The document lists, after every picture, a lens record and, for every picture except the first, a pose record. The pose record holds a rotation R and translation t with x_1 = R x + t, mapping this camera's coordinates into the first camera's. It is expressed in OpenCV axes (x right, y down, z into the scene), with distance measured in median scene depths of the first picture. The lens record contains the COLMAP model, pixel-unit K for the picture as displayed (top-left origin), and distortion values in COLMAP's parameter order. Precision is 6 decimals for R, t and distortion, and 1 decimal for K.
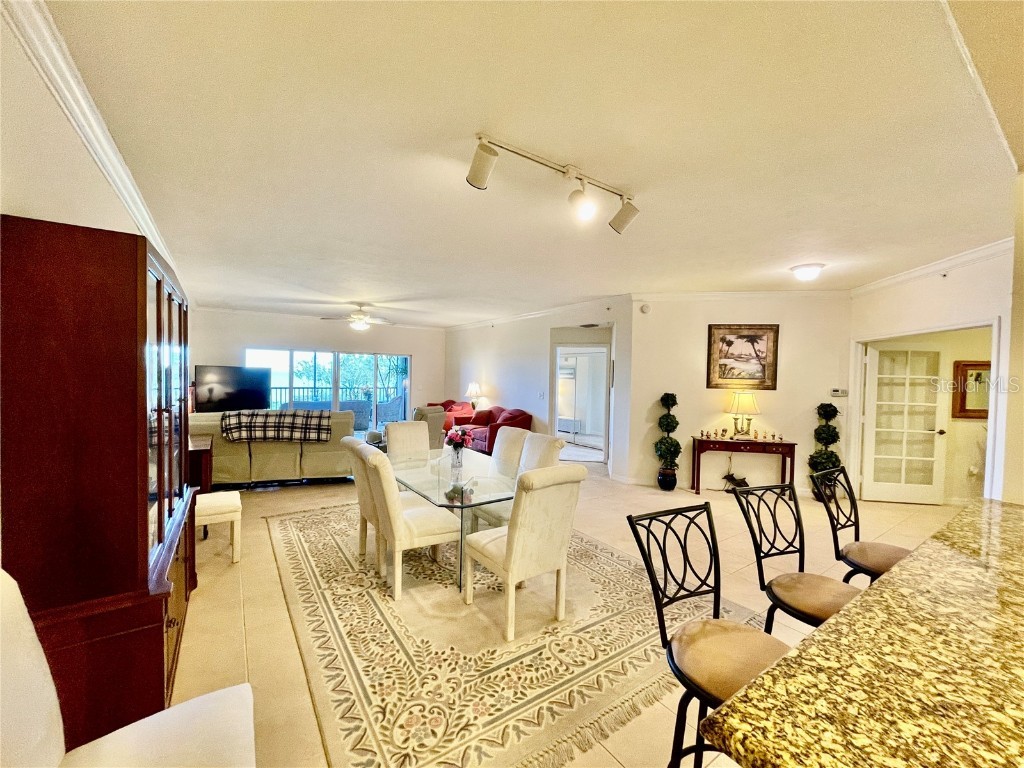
lens RADIAL K [[412.6, 0, 512.7], [0, 412.6, 383.8], [0, 0, 1]] dist [-0.002595, 0.000358]
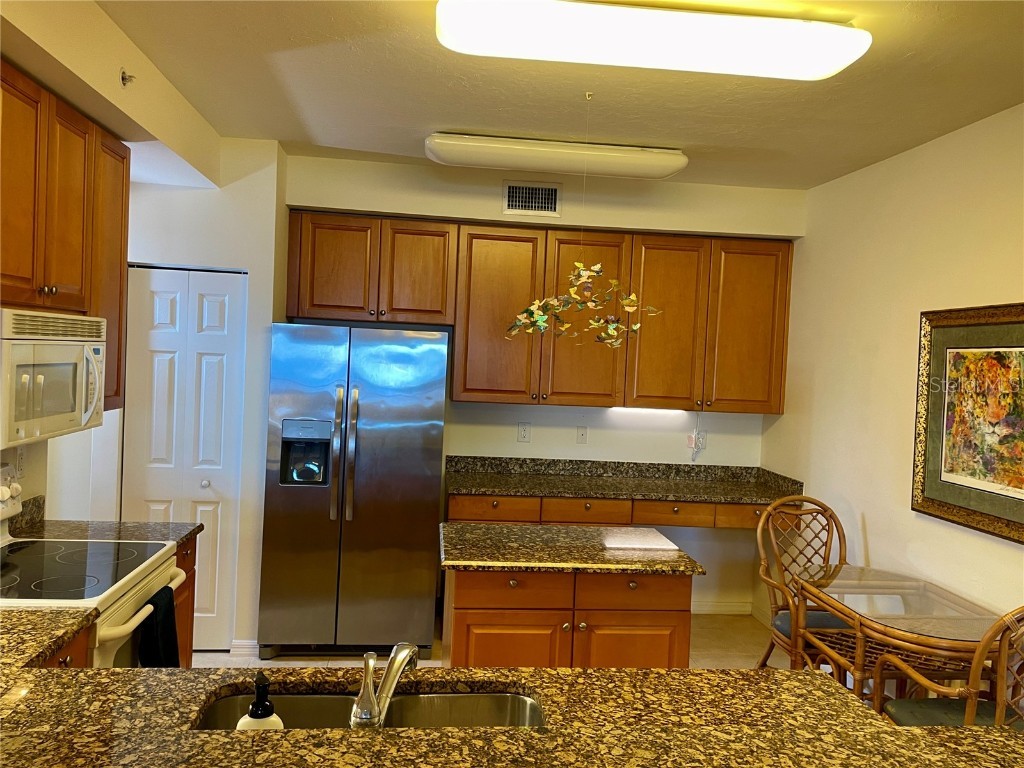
lens RADIAL K [[826.9, 0, 511.9], [0, 826.9, 378.0], [0, 0, 1]] dist [0.082014, -0.103343]
pose [[-0.879471, -0.072982, 0.470324, 0.247448], [-0.052418, 0.997015, 0.056692, -0.075802], [-0.473058, 0.025206, -0.880671, 0.922774]]
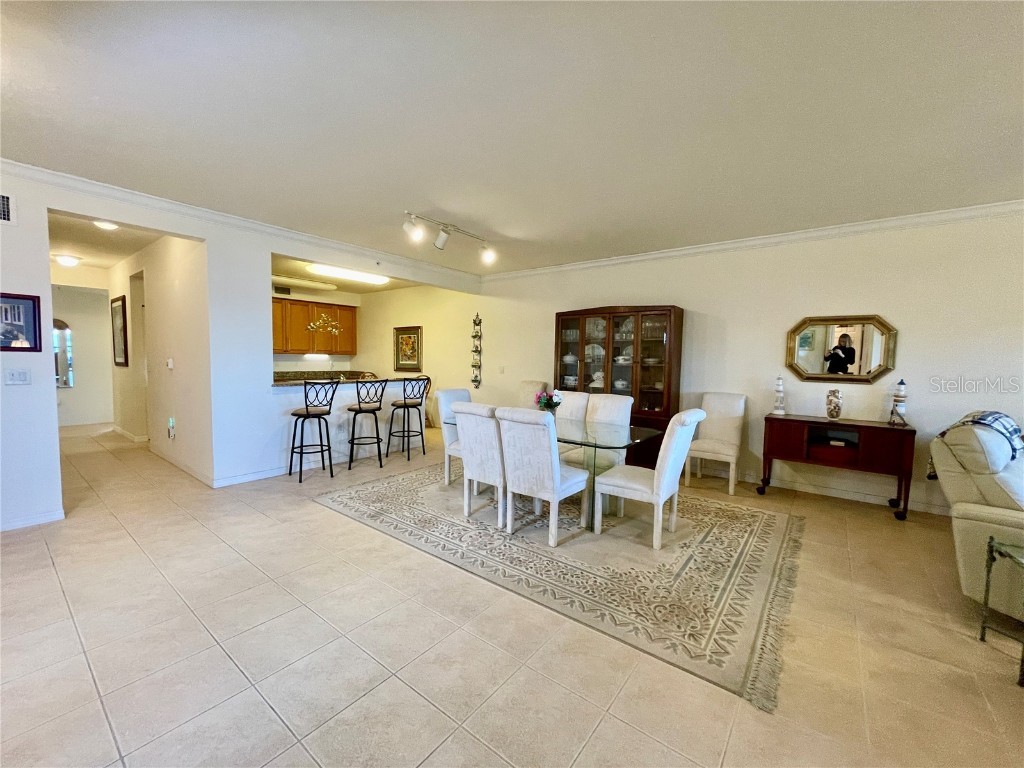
lens RADIAL K [[412.6, 0, 512.5], [0, 412.6, 382.7], [0, 0, 1]] dist [-0.002595, 0.000358]
pose [[-0.952060, -0.016234, -0.305480, 0.428505], [-0.041074, 0.996333, 0.075062, 0.016485], [0.303141, 0.084010, -0.949235, 2.964473]]
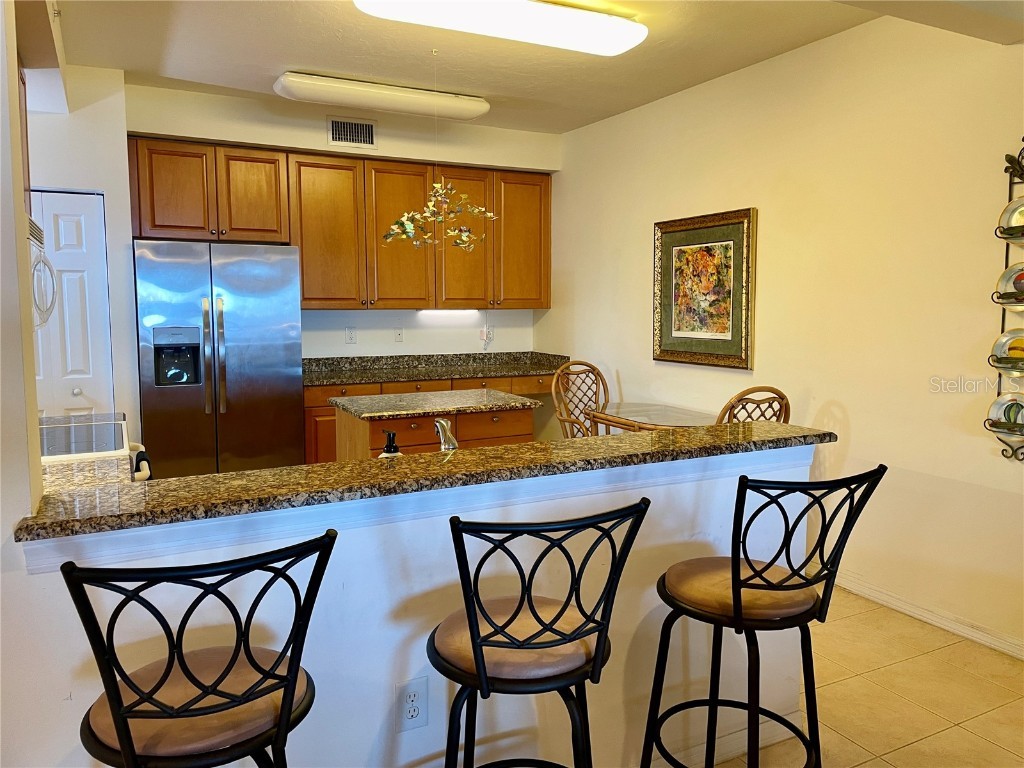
lens RADIAL K [[776.1, 0, 523.0], [0, 776.1, 375.8], [0, 0, 1]] dist [0.076178, -0.066930]
pose [[-0.992636, -0.032233, 0.116769, 0.421129], [-0.017546, 0.992041, 0.124686, 0.006722], [-0.119859, 0.121719, -0.985301, 1.366090]]
